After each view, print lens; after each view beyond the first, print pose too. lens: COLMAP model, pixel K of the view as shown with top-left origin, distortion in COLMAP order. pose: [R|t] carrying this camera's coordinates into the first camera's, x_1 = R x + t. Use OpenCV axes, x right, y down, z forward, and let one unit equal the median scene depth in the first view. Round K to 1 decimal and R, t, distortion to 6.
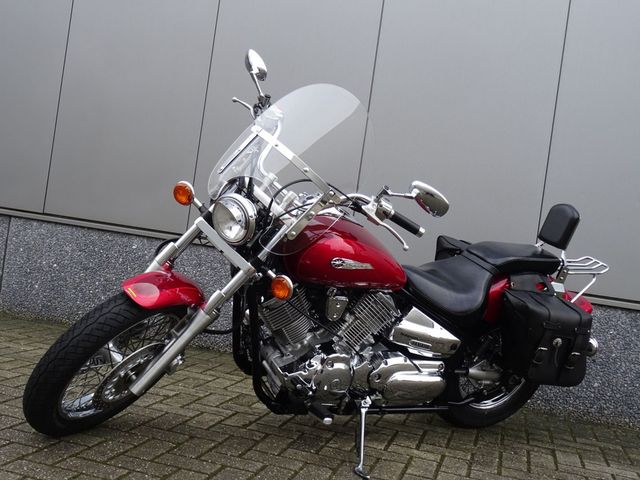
lens RADIAL K [[762.8, 0, 319.1], [0, 762.8, 240.5], [0, 0, 1]] dist [-0.077444, 0.000000]
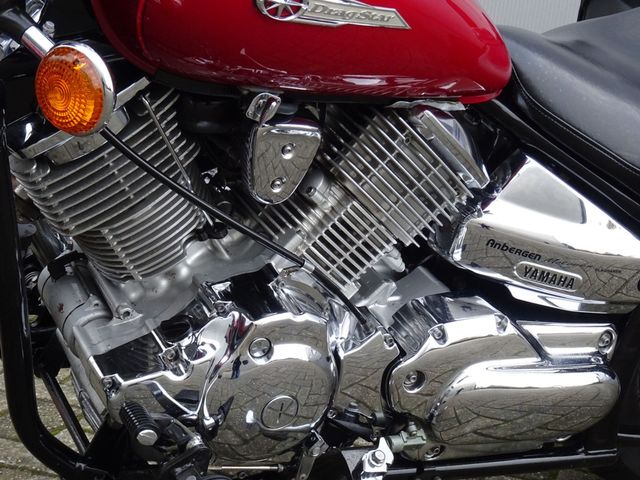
lens RADIAL K [[1385.3, 0, 320.0], [0, 1385.3, 240.4], [0, 0, 1]] dist [0.014232, 0.000000]
pose [[0.999655, -0.000117, 0.026259, 0.022740], [-0.003910, 0.988176, 0.153275, 0.034331], [-0.025967, -0.153325, 0.987835, 0.443075]]
